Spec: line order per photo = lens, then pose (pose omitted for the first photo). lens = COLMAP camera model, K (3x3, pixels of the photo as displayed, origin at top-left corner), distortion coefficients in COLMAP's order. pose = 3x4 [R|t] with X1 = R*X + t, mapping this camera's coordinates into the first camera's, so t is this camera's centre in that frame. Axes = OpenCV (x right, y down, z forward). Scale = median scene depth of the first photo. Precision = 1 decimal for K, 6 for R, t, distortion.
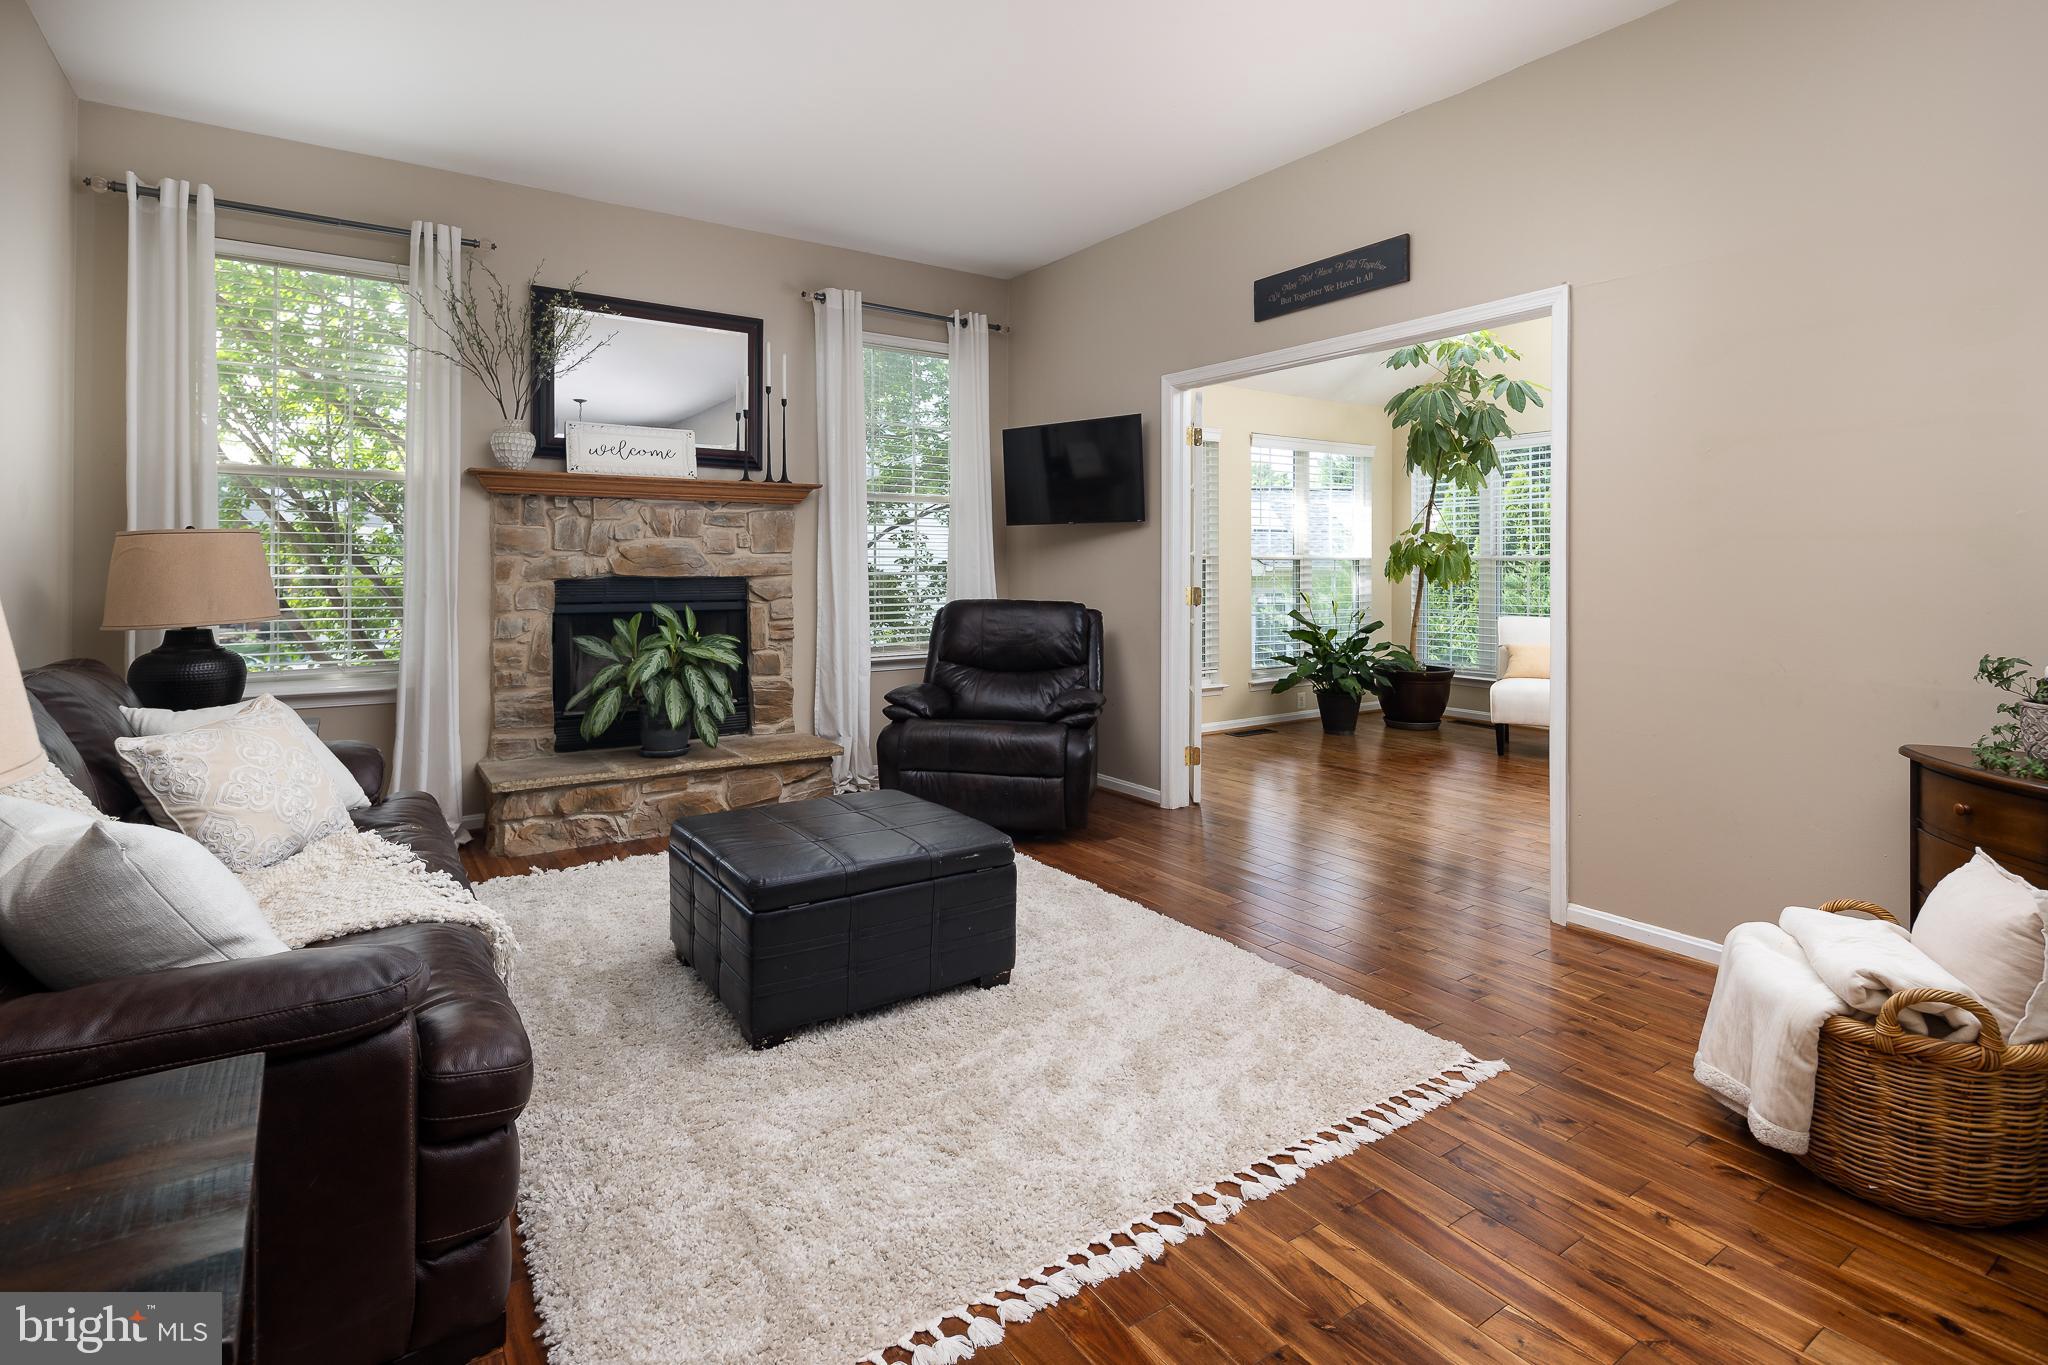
lens RADIAL K [[993.5, 0, 1010.9], [0, 993.5, 556.1], [0, 0, 1]] dist [0.002958, -0.003140]
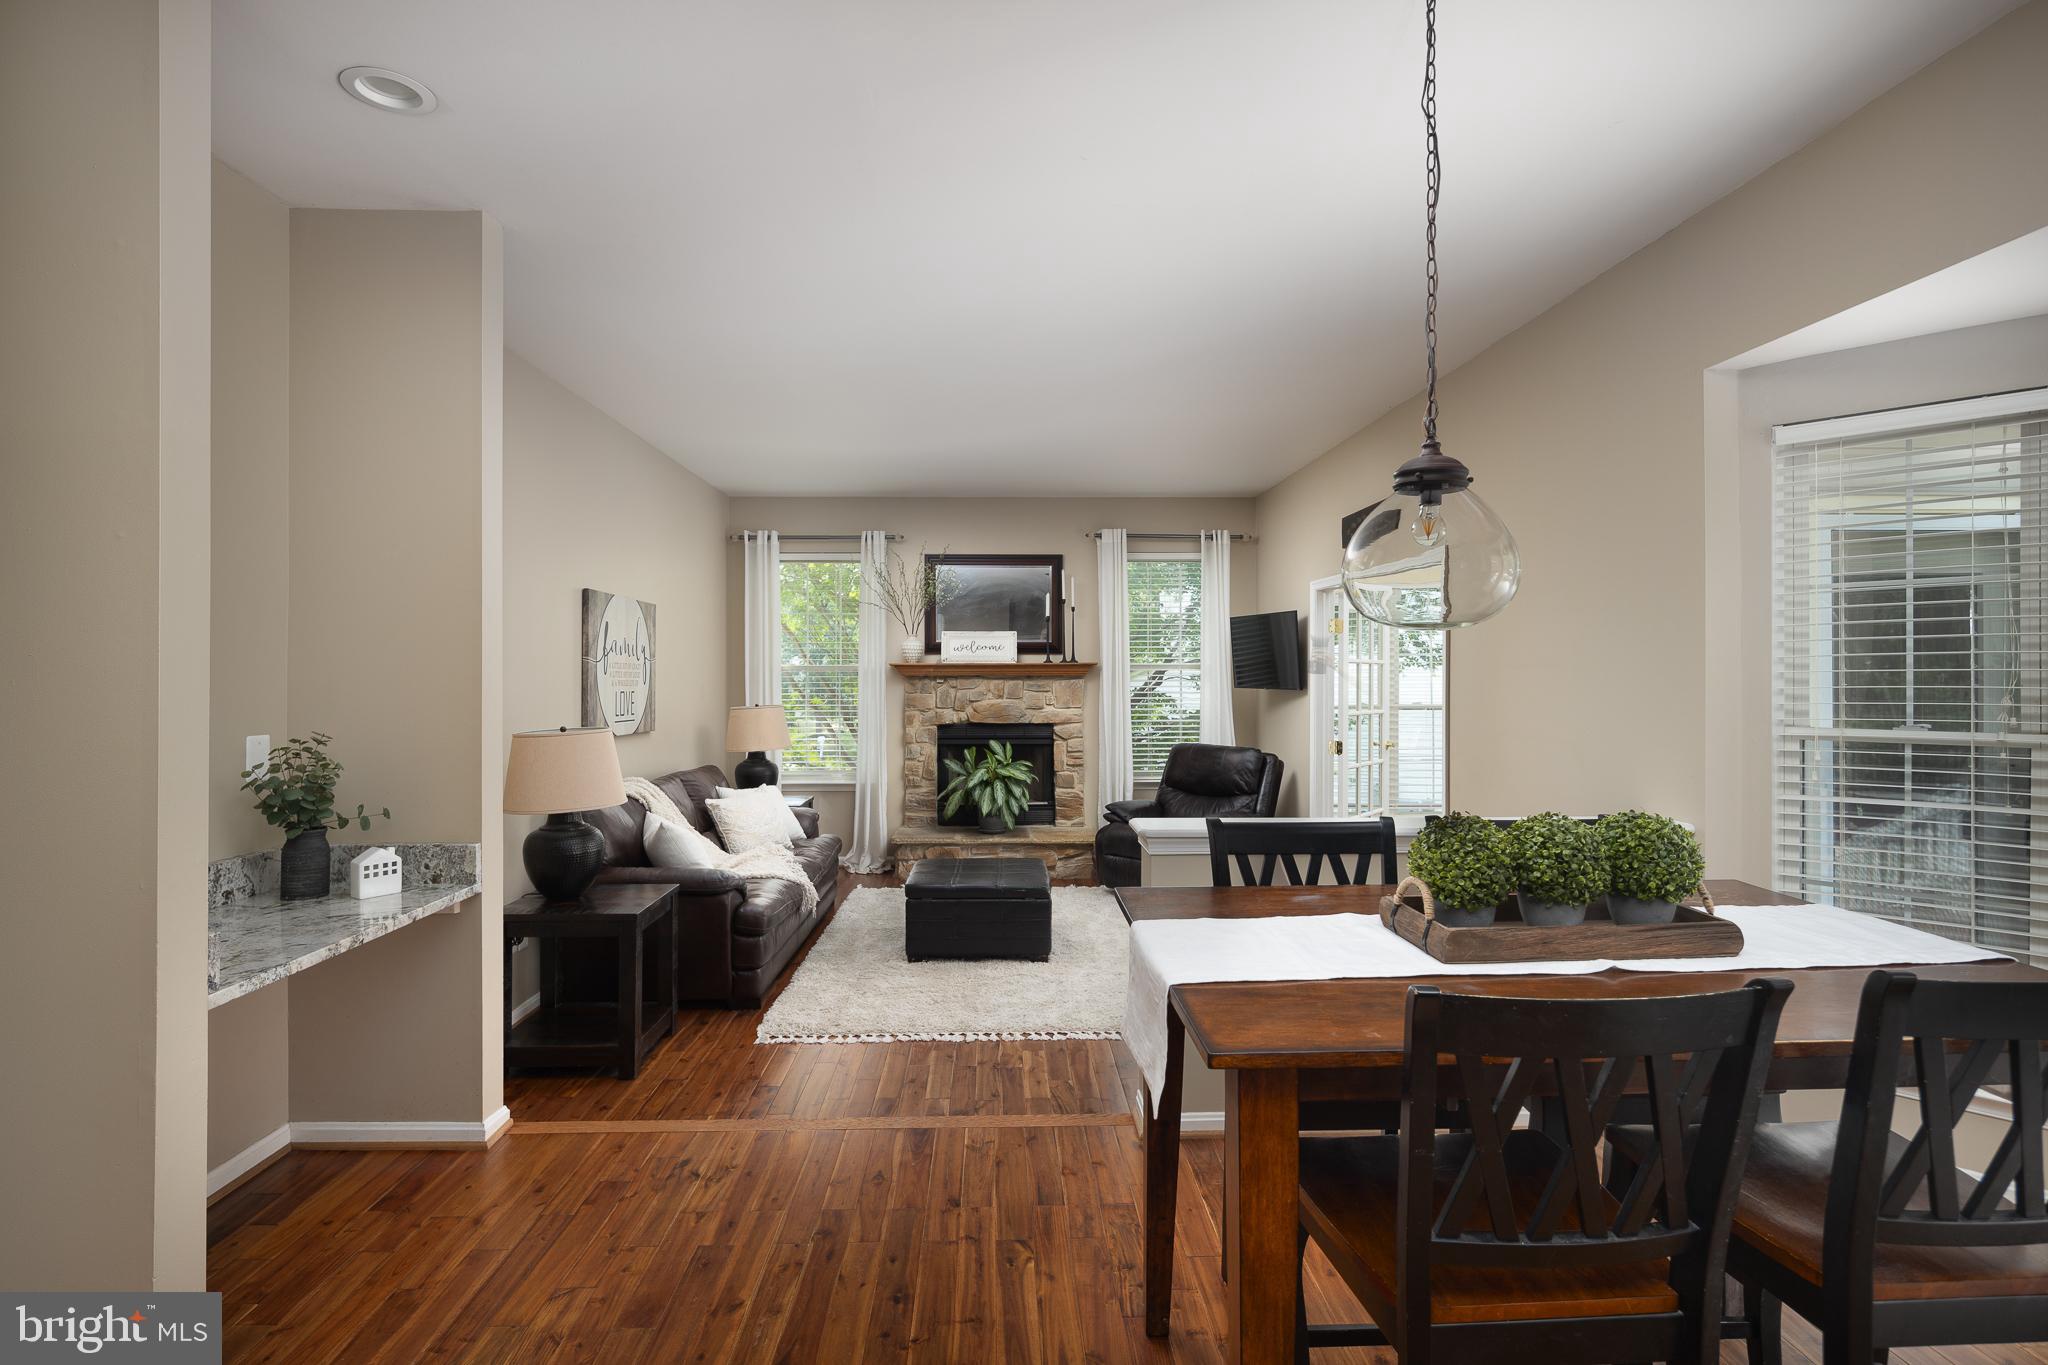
lens RADIAL K [[993.5, 0, 1019.3], [0, 993.5, 676.9], [0, 0, 1]] dist [0.002958, -0.003140]
pose [[0.837635, -0.002871, -0.546223, 0.596631], [0.009787, 0.999905, 0.009752, -0.075287], [0.546143, -0.013514, 0.837583, -0.355349]]
